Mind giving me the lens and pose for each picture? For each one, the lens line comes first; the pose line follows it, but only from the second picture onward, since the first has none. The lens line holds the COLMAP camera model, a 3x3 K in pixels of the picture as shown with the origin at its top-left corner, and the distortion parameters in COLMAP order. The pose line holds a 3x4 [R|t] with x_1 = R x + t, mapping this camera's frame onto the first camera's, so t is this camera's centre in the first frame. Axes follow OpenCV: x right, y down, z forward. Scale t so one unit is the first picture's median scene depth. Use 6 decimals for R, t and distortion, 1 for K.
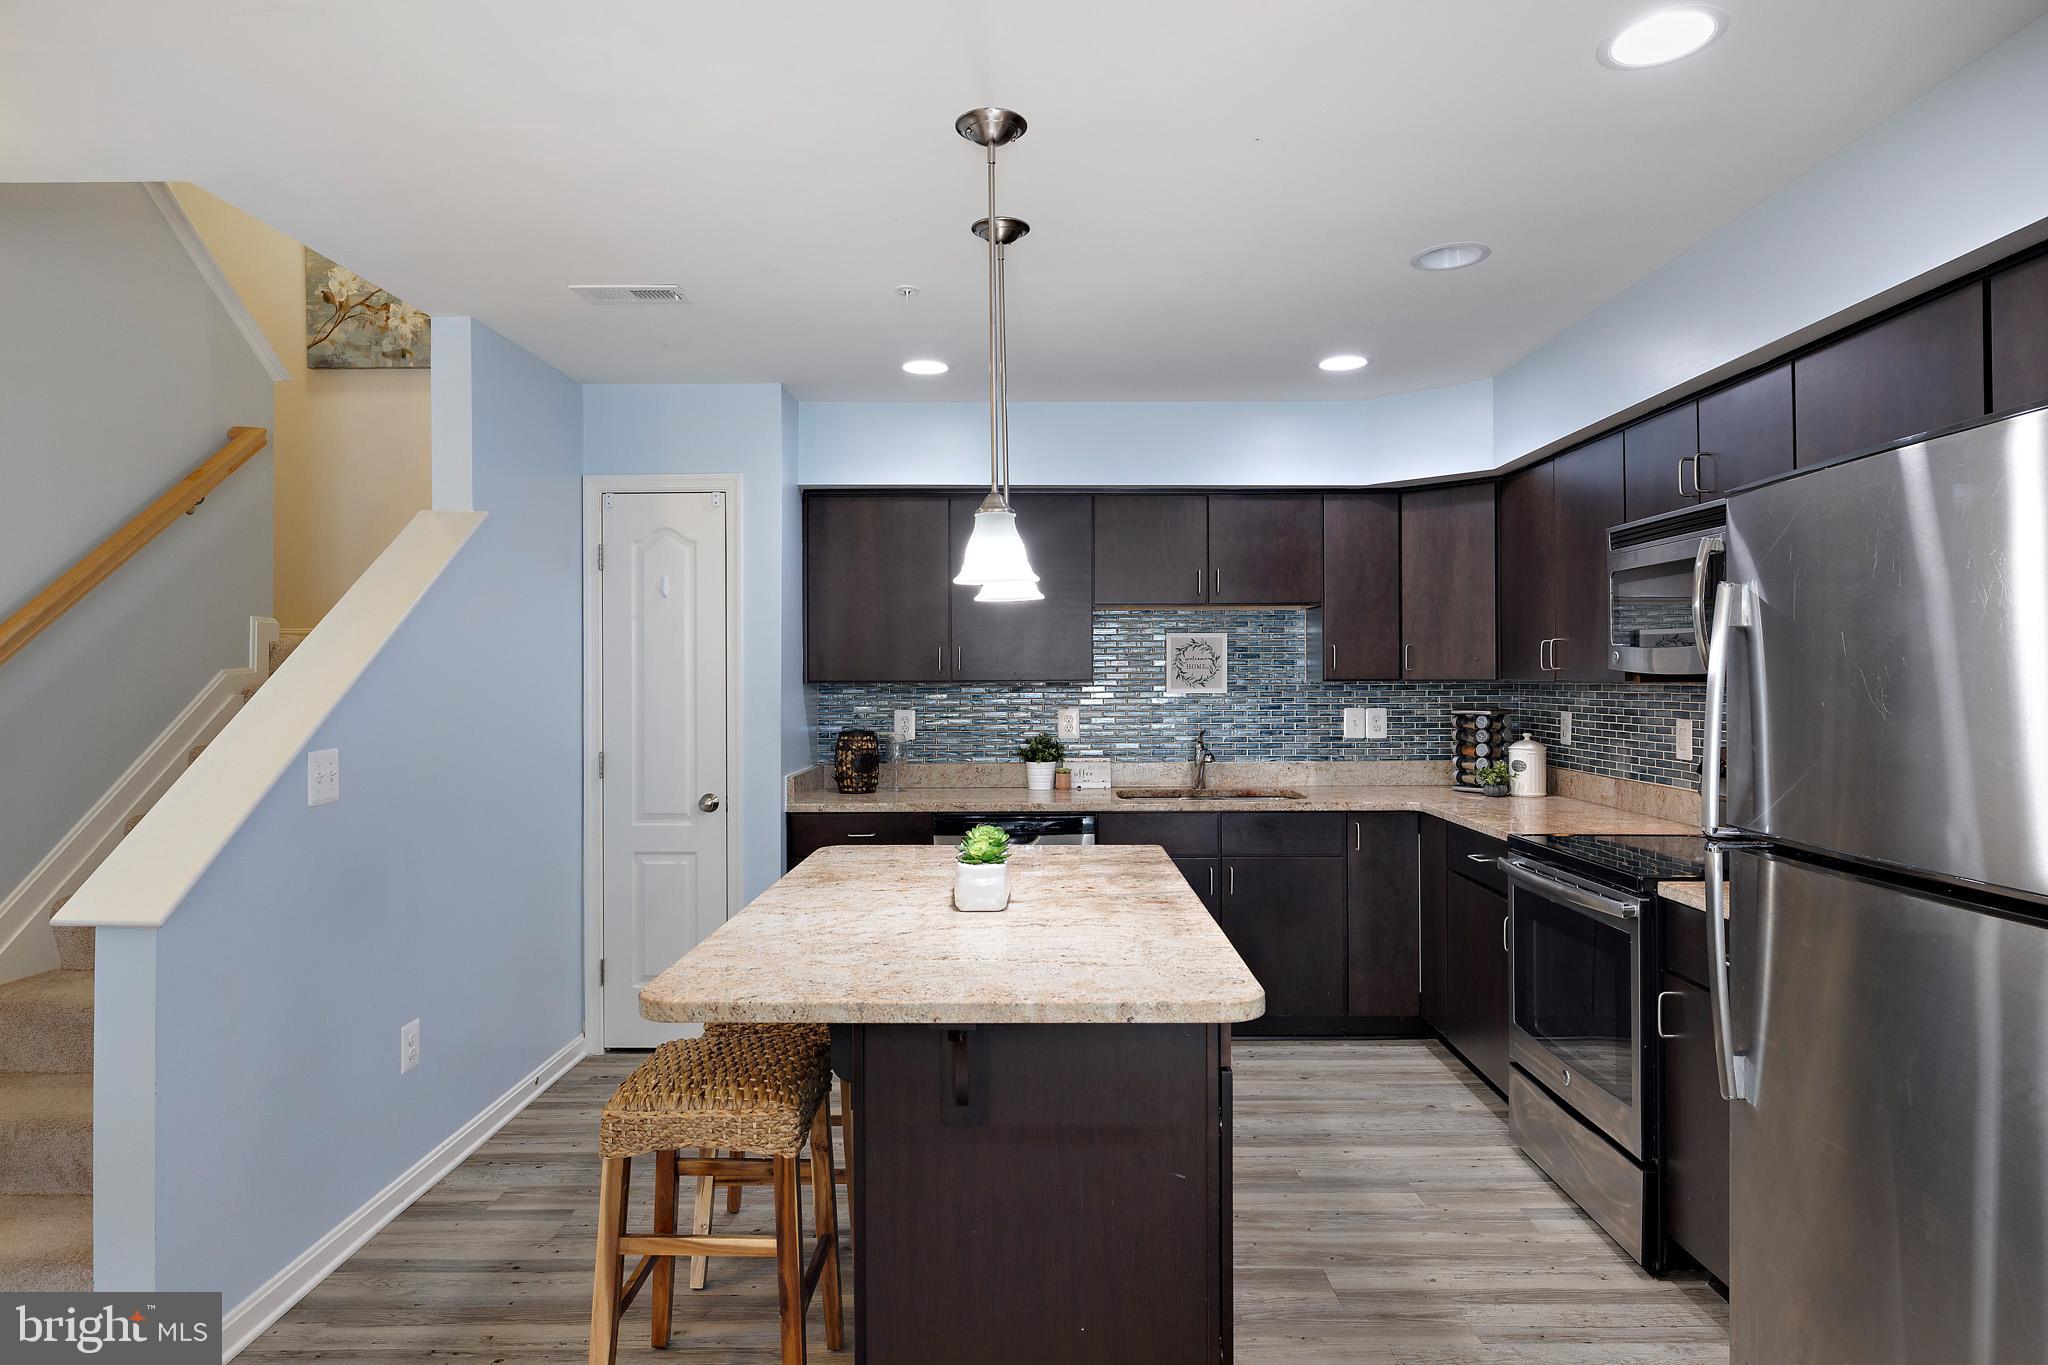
lens RADIAL K [[1160.5, 0, 1026.9], [0, 1160.5, 667.7], [0, 0, 1]] dist [-0.001071, -0.000680]
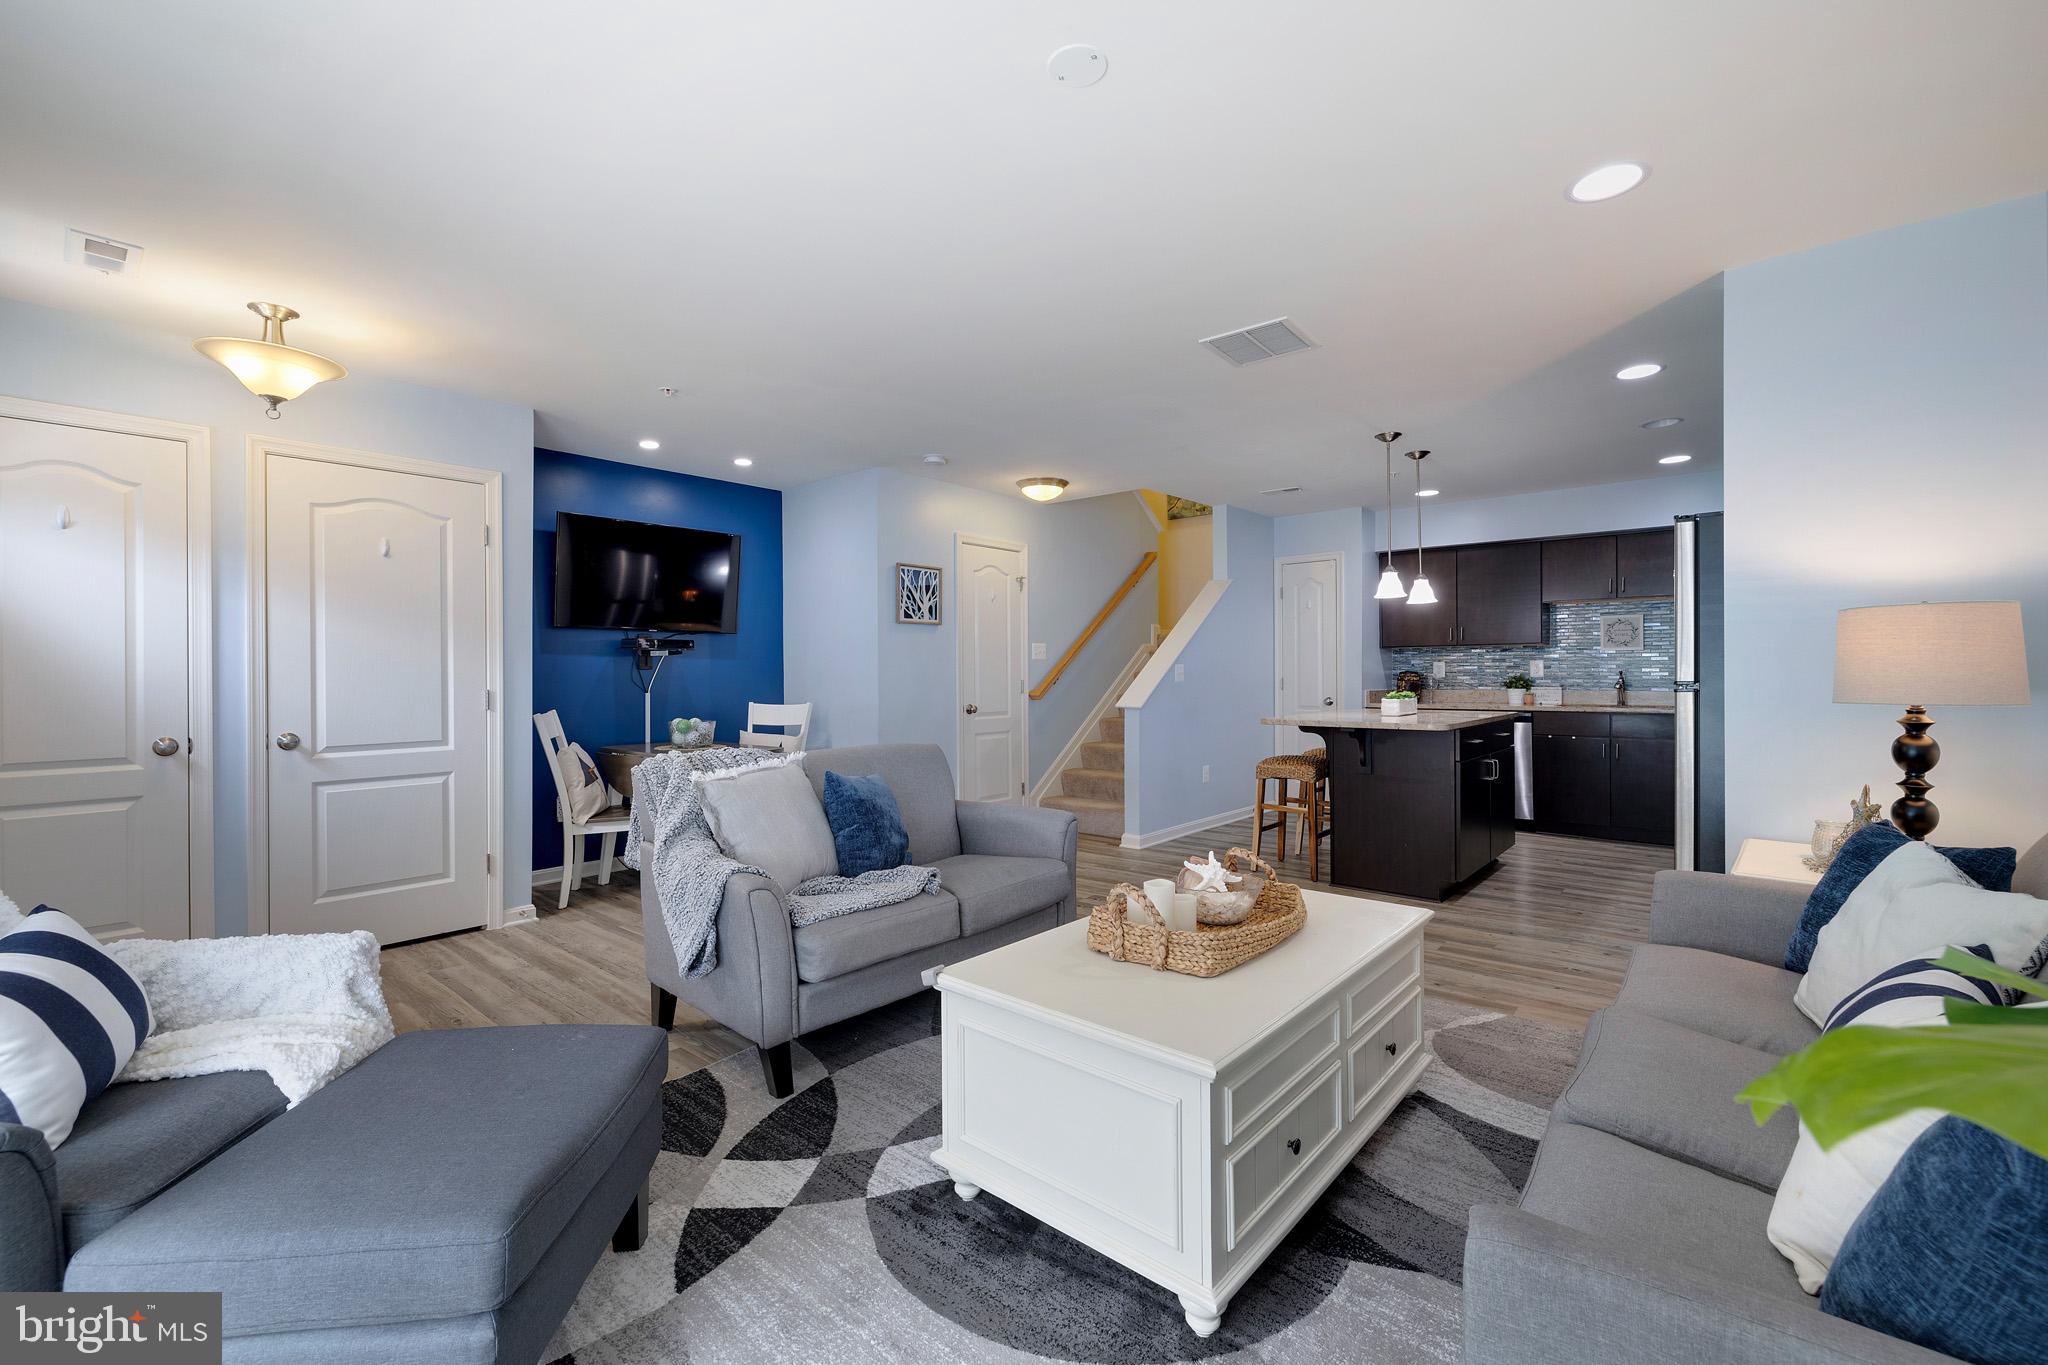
lens RADIAL K [[853.2, 0, 1018.0], [0, 853.2, 670.5], [0, 0, 1]] dist [-0.002715, -0.000192]
pose [[0.755058, -0.002663, -0.655653, 0.340668], [0.005999, 0.999978, 0.002847, 0.049065], [0.655631, -0.006082, 0.755057, -0.608558]]
